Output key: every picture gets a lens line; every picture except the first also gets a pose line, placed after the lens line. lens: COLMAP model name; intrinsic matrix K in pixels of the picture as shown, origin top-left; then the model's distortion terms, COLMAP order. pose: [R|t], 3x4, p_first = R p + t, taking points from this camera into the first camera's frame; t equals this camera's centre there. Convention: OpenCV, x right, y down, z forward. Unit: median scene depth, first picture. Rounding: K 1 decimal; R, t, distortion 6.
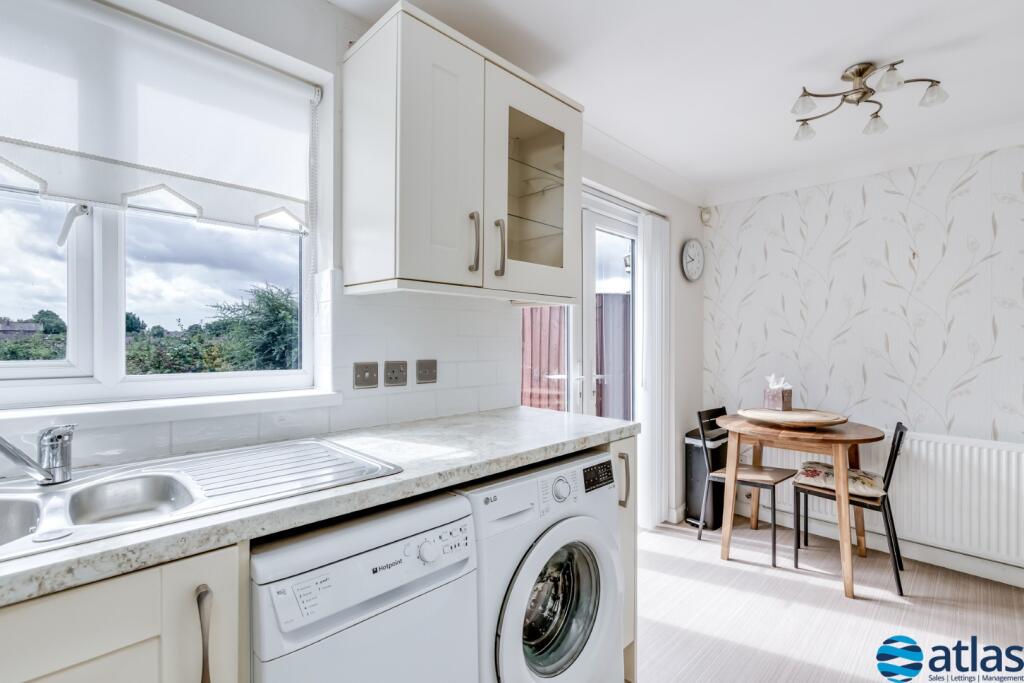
lens RADIAL K [[468.8, 0, 512.0], [0, 468.8, 341.5], [0, 0, 1]] dist [0.014141, -0.000009]
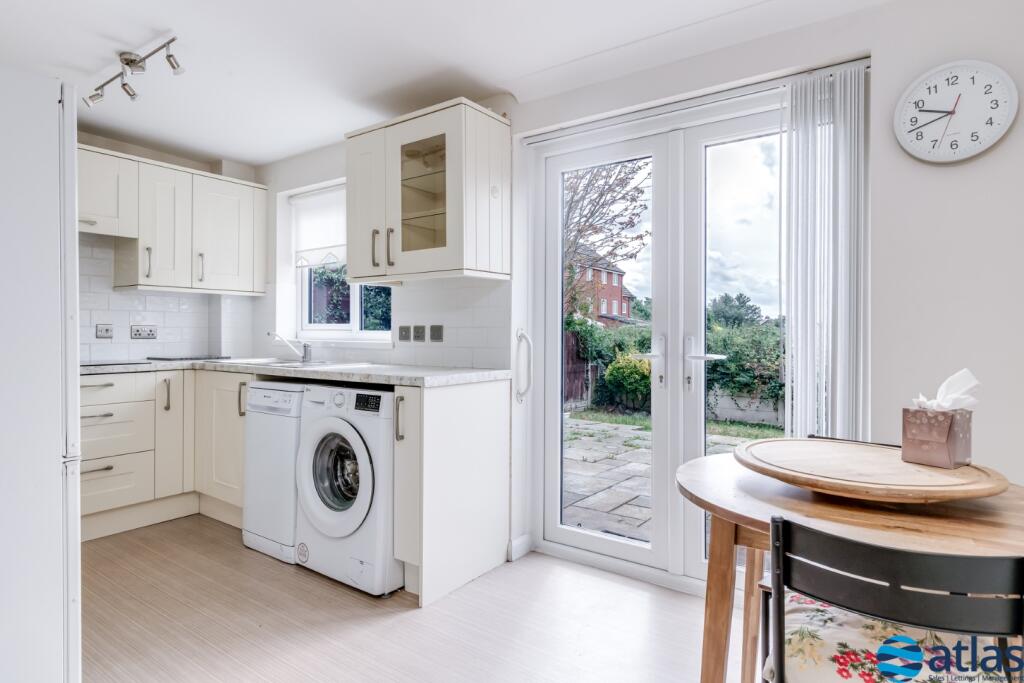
lens RADIAL K [[555.5, 0, 512.0], [0, 555.5, 341.5], [0, 0, 1]] dist [-0.000229, 0.000002]
pose [[0.156897, 0.009667, -0.987568, 1.661711], [-0.004139, 0.999950, 0.009131, 0.077975], [0.987606, 0.002655, 0.156929, 1.029142]]
